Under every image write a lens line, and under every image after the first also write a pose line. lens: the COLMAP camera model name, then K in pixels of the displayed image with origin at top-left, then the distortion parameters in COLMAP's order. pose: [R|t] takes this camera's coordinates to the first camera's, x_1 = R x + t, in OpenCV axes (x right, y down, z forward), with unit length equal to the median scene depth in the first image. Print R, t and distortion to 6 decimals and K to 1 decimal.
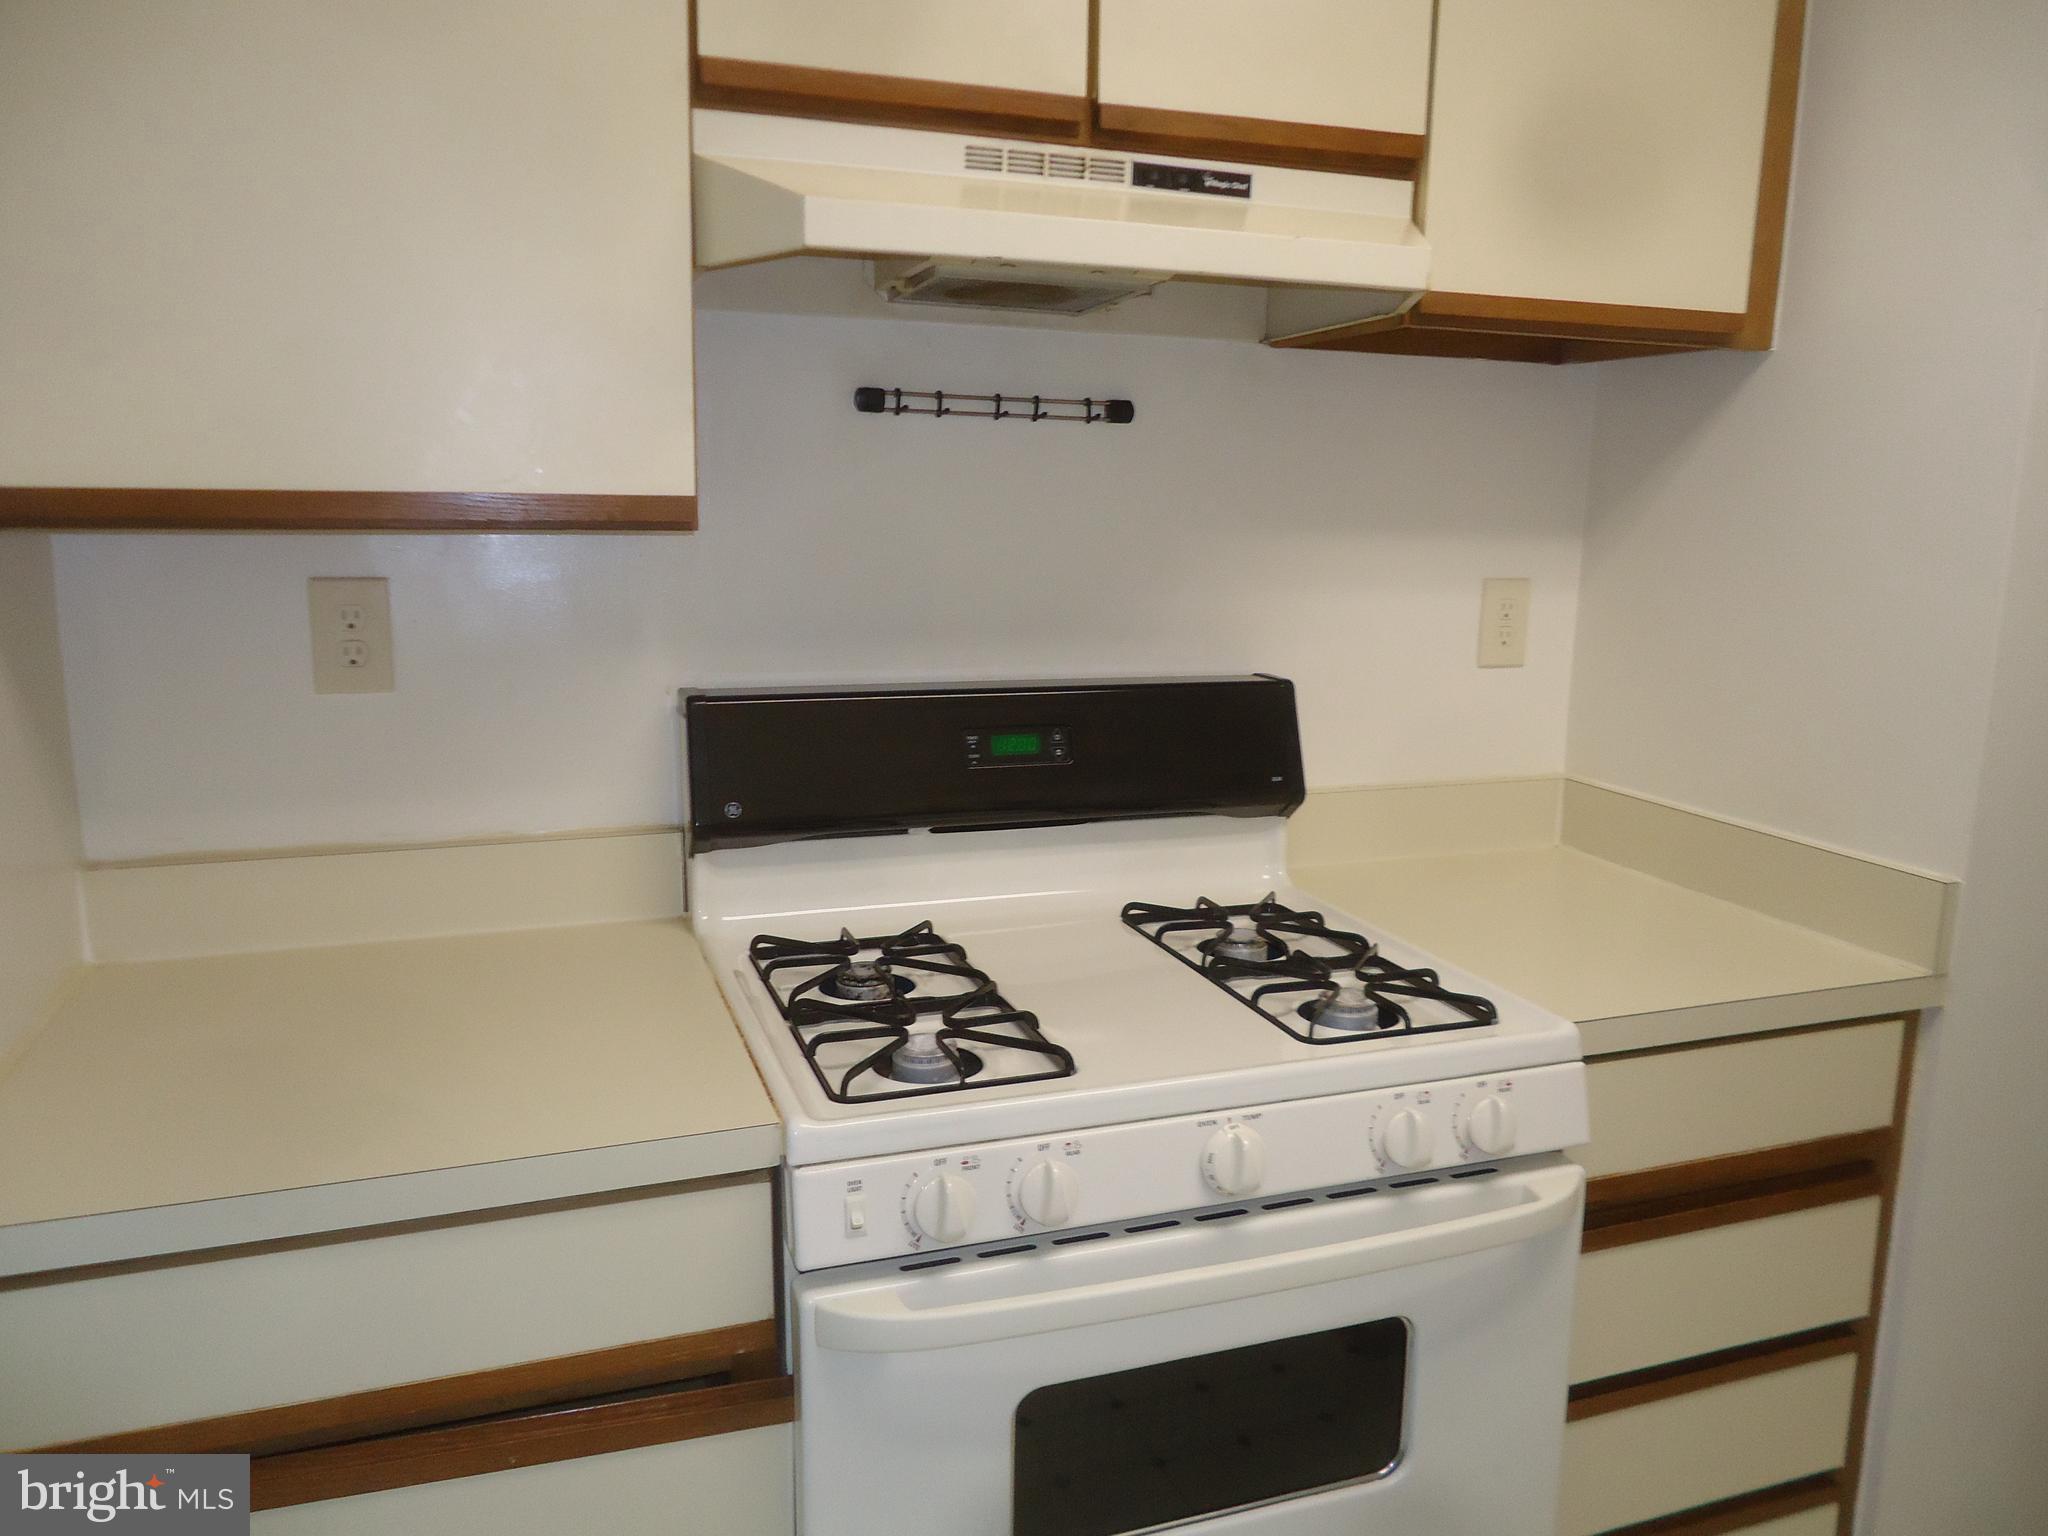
lens RADIAL K [[1472.2, 0, 1016.6], [0, 1472.2, 759.8], [0, 0, 1]] dist [0.001235, 0.002861]
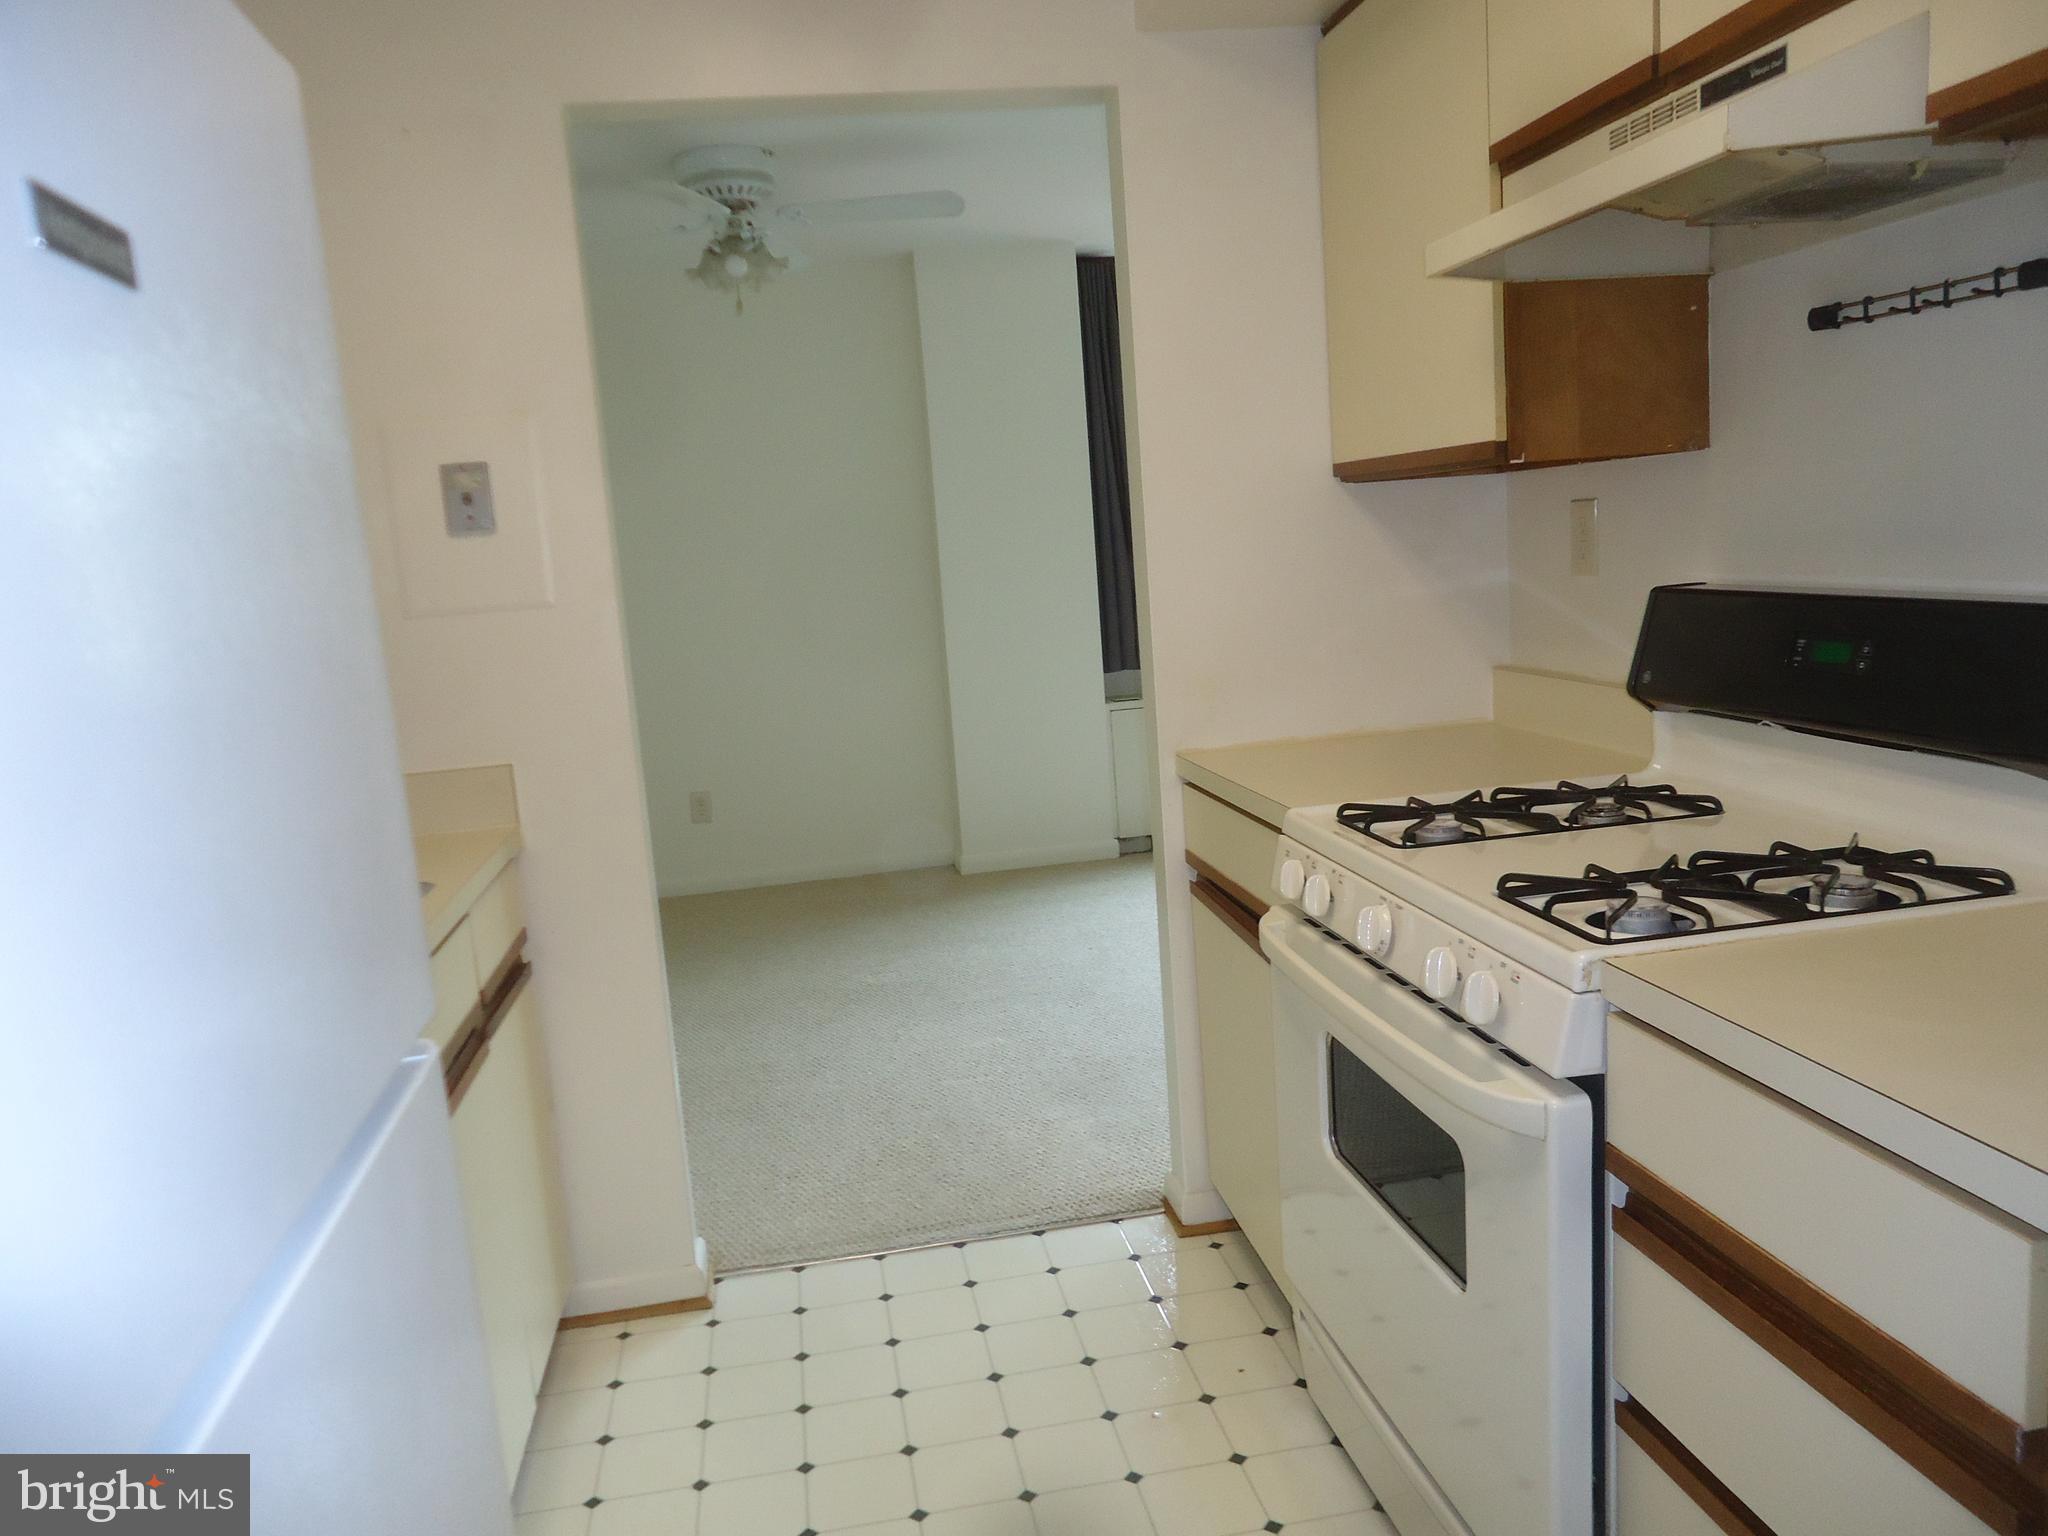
lens RADIAL K [[1482.1, 0, 1030.6], [0, 1482.1, 727.1], [0, 0, 1]] dist [0.002444, 0.002822]
pose [[-0.168181, 0.124664, -0.977841, 1.220967], [-0.110609, 0.983320, 0.144386, -0.051703], [0.979531, 0.132441, -0.151587, 0.725339]]
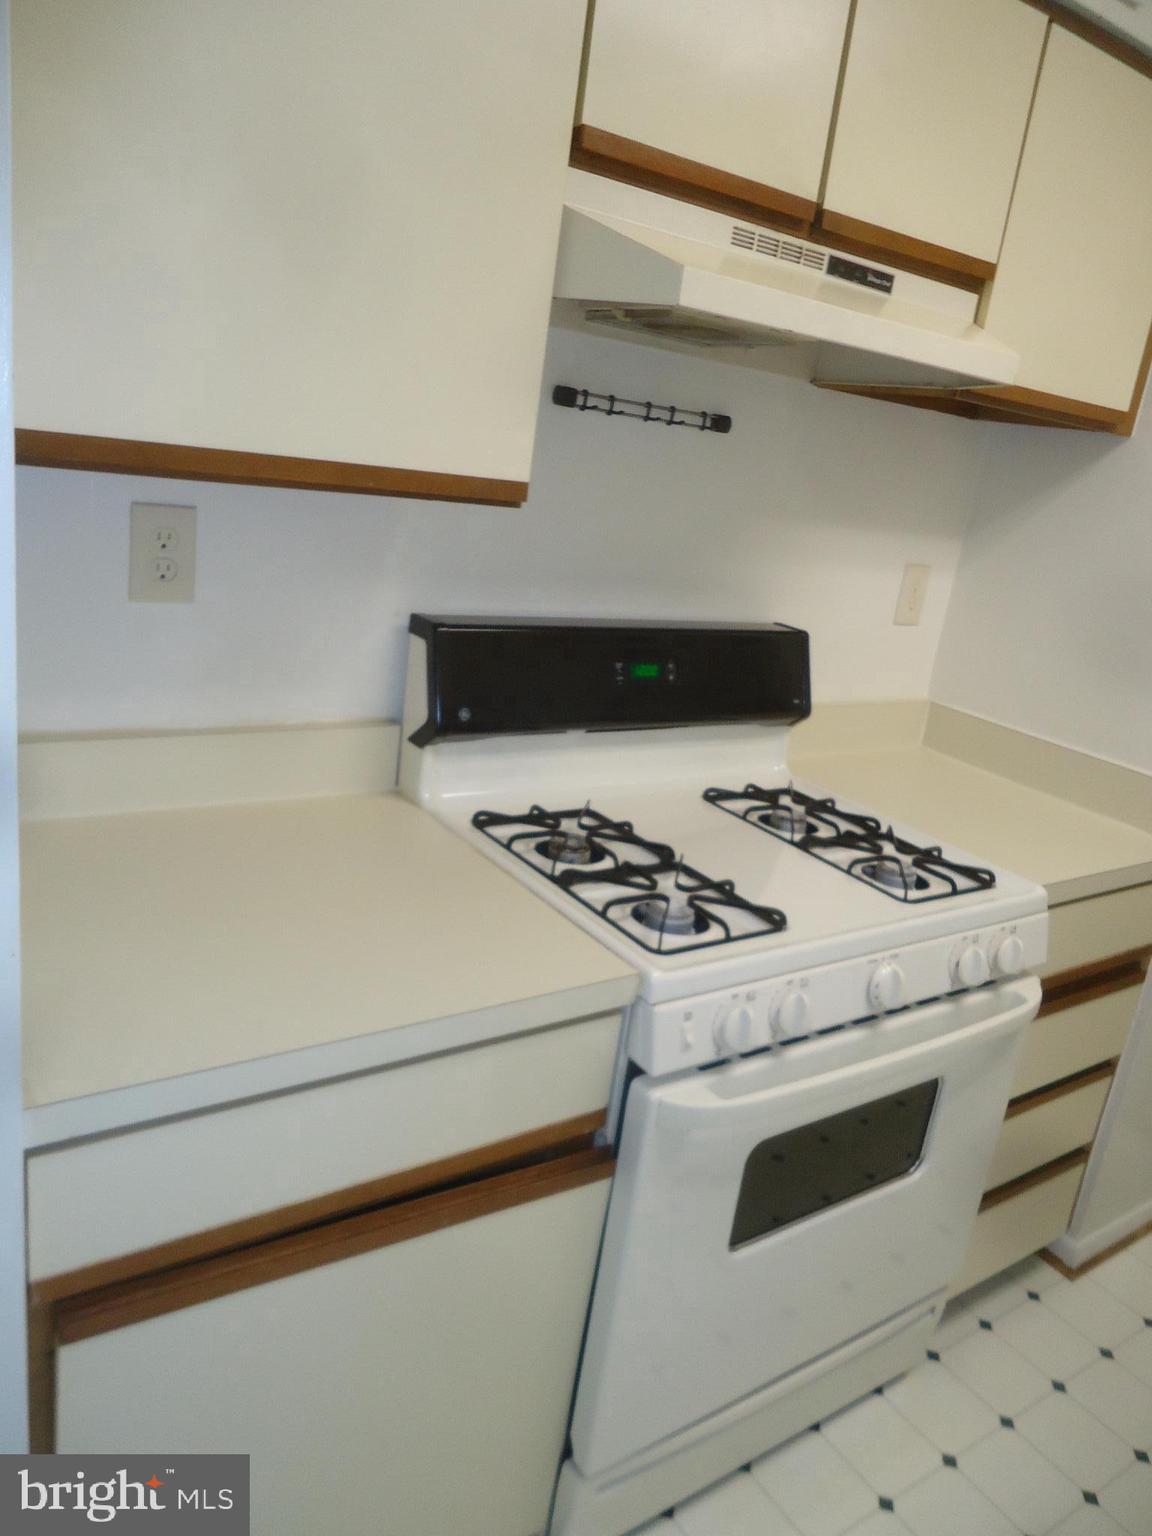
lens RADIAL K [[1104.2, 0, 584.0], [0, 1104.2, 749.6], [0, 0, 1]] dist [0.001235, 0.002861]
pose [[0.956916, 0.037671, 0.287910, -0.393909], [-0.072574, 0.991107, 0.111532, -0.054506], [-0.281148, -0.127621, 0.951141, 0.048030]]
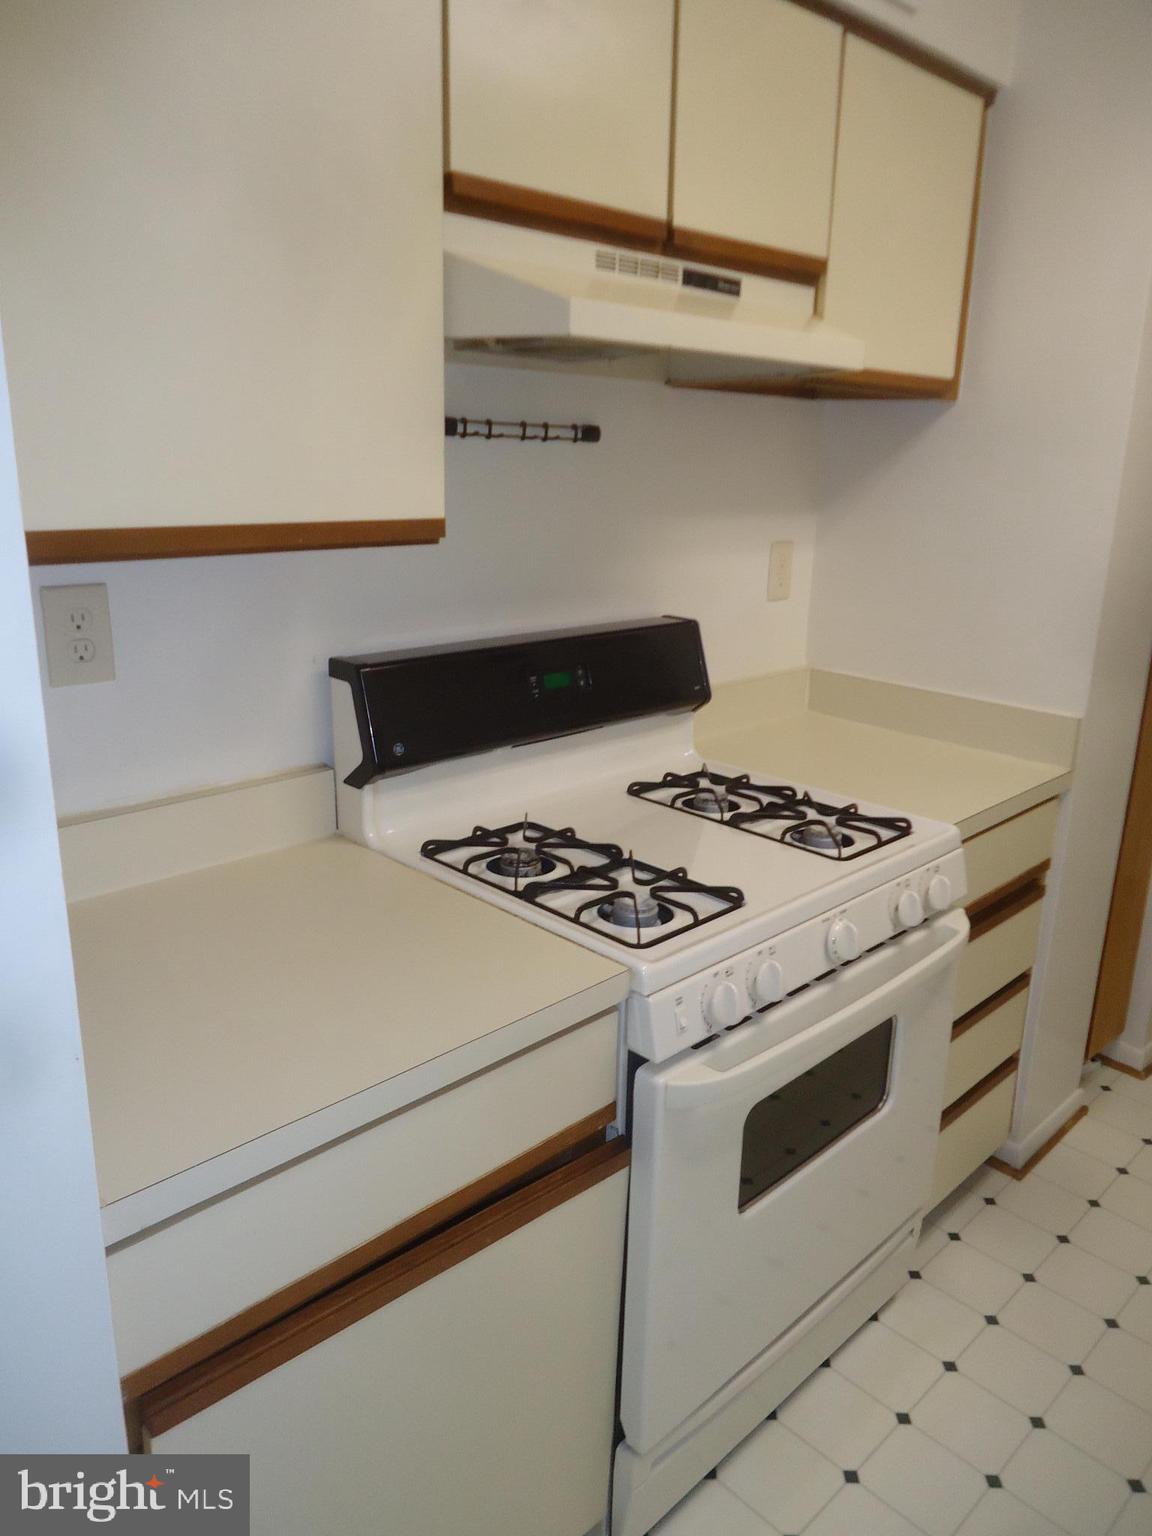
lens RADIAL K [[1111.6, 0, 583.5], [0, 1111.6, 748.1], [0, 0, 1]] dist [0.002444, 0.002822]
pose [[0.904509, -0.104828, 0.413370, -0.481953], [0.064461, 0.991788, 0.110462, -0.070183], [-0.421555, -0.073268, 0.903838, 0.038532]]
